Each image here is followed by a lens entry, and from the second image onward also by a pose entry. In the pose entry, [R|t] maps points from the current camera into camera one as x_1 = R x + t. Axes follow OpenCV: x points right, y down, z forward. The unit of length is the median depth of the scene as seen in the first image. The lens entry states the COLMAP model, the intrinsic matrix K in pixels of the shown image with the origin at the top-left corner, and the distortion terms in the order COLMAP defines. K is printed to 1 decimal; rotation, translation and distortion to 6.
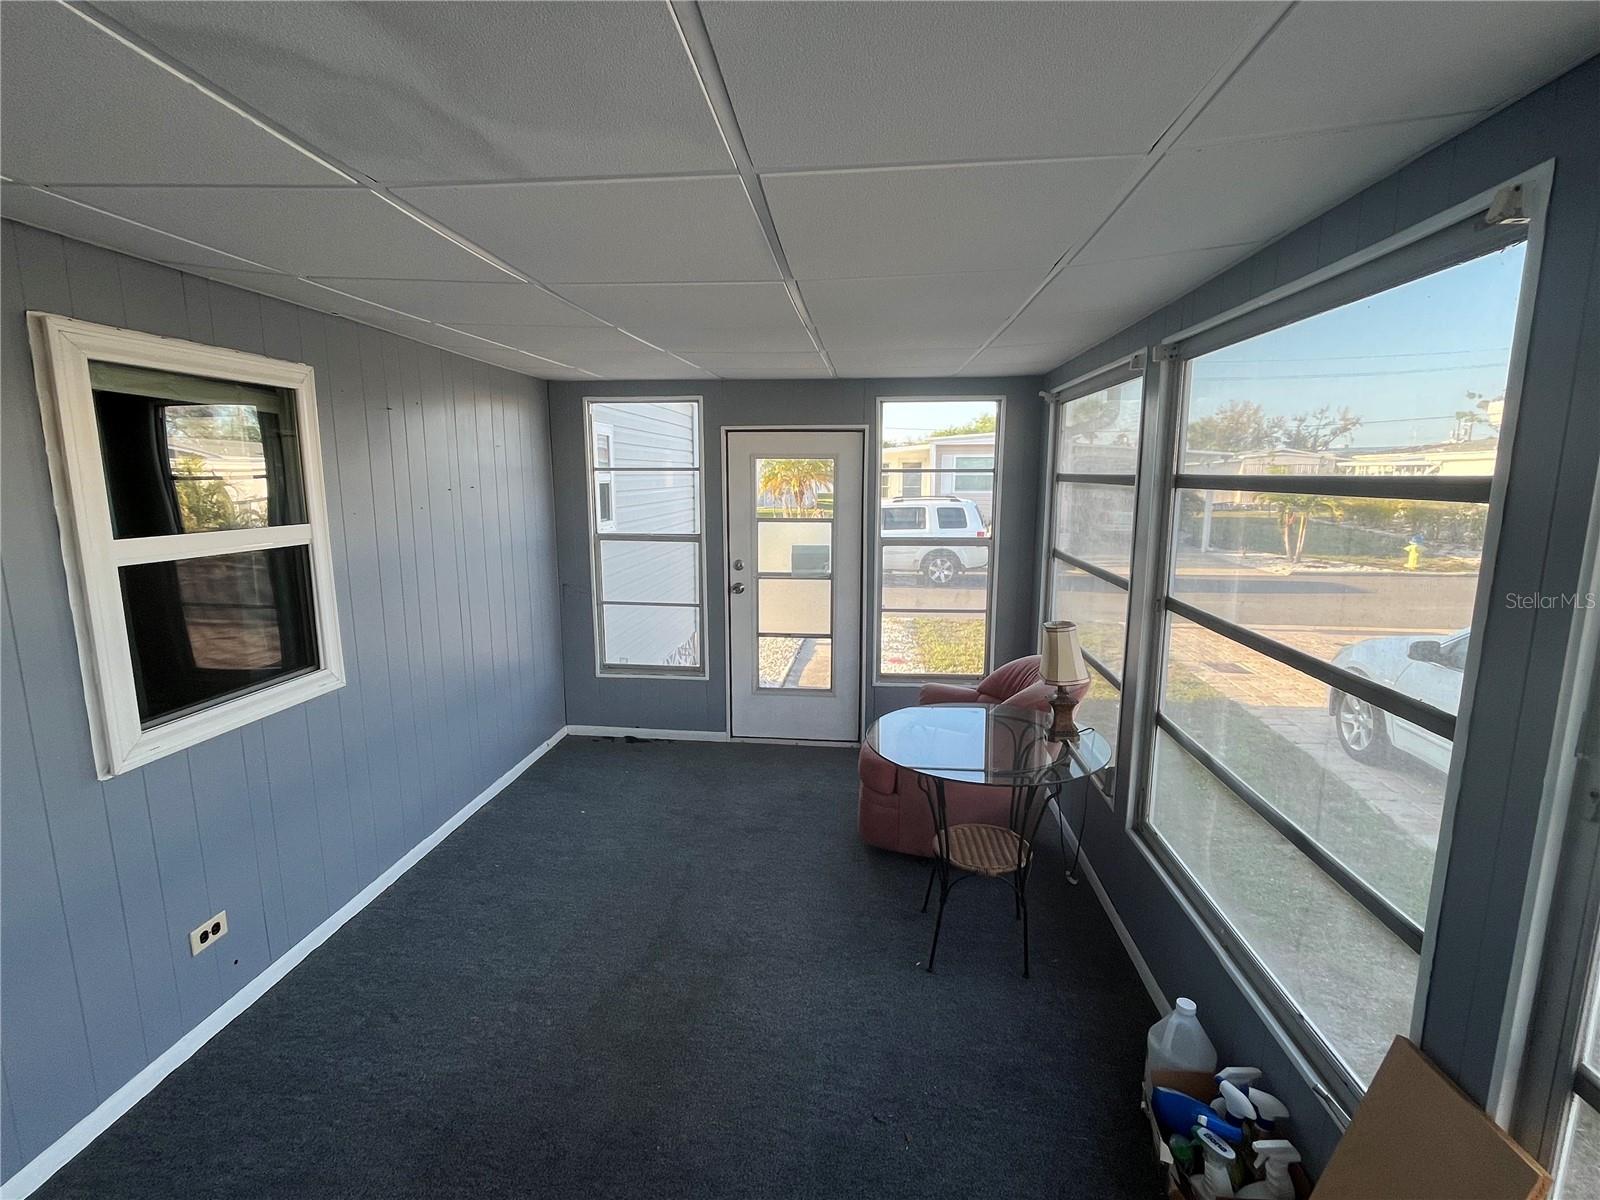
lens RADIAL K [[747.9, 0, 804.6], [0, 747.9, 598.1], [0, 0, 1]] dist [-0.001647, -0.000194]
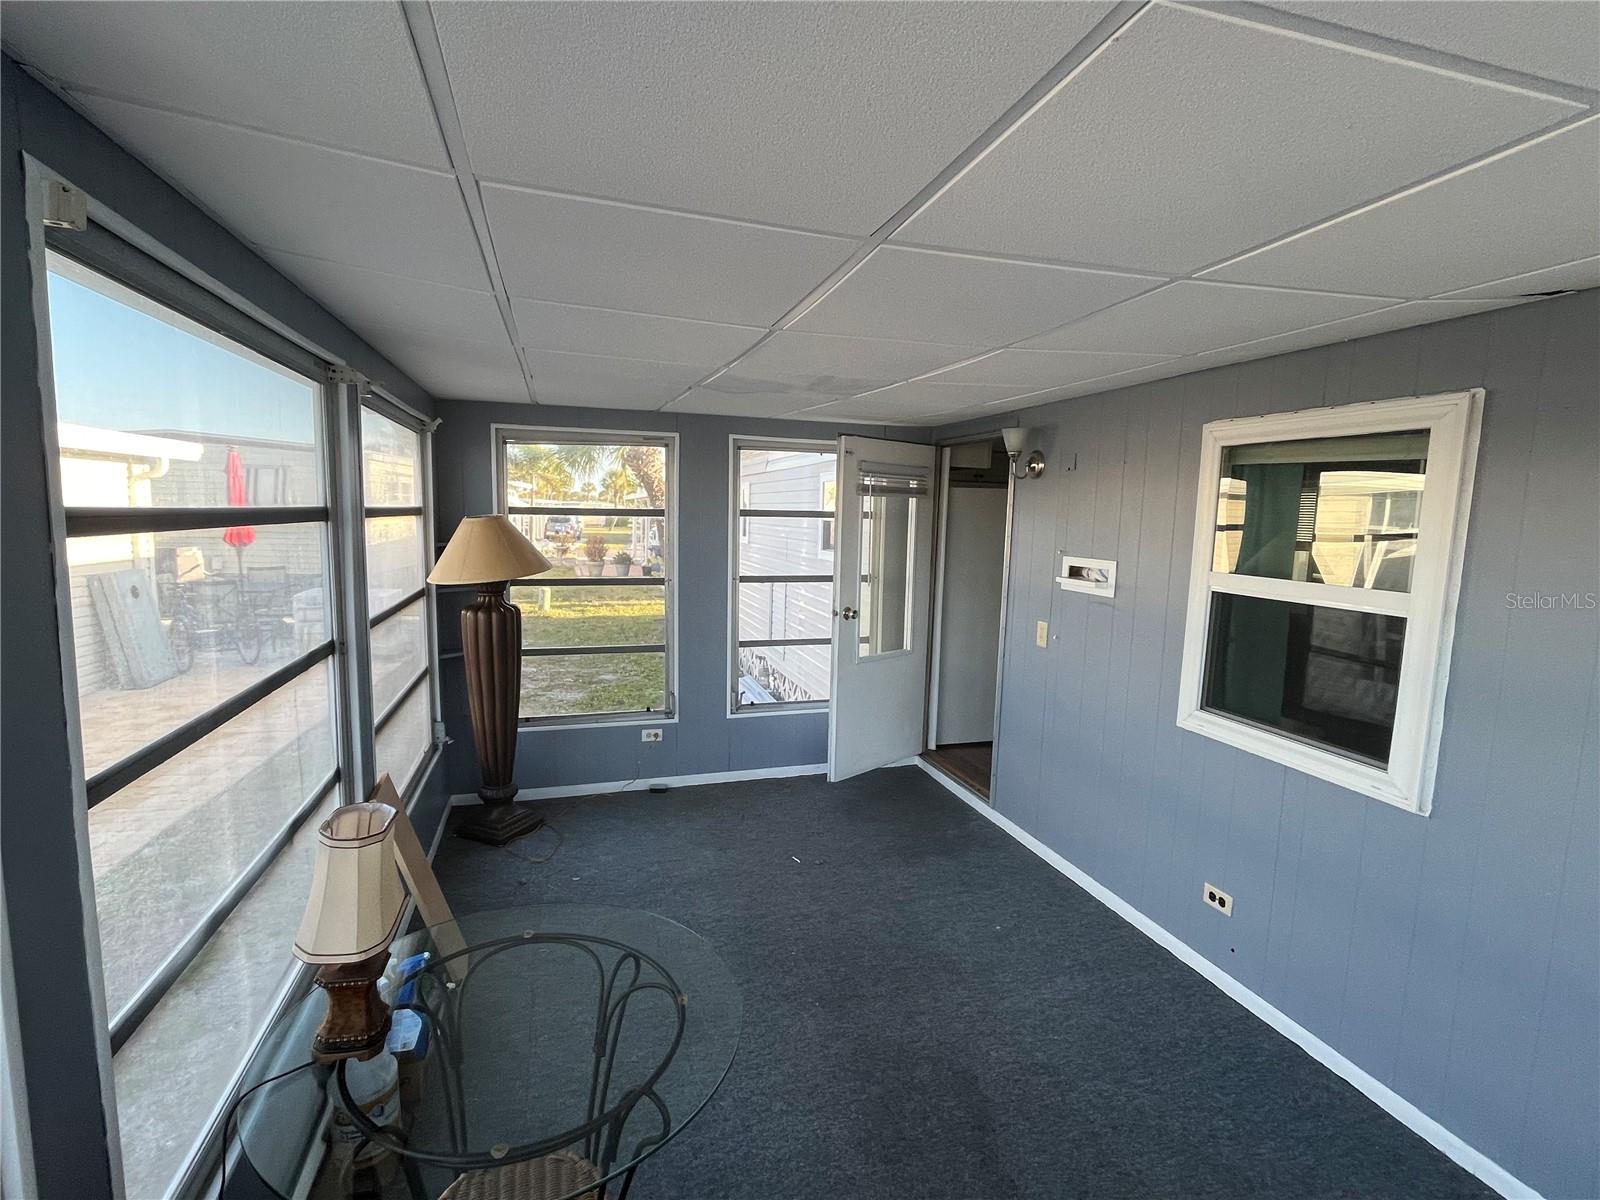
lens RADIAL K [[747.9, 0, 803.9], [0, 747.9, 600.9], [0, 0, 1]] dist [-0.001647, -0.000194]
pose [[-0.919637, 0.022689, -0.392114, 0.291185], [-0.090421, 0.959285, 0.267574, -0.284503], [0.382220, 0.281526, -0.880142, 1.677579]]
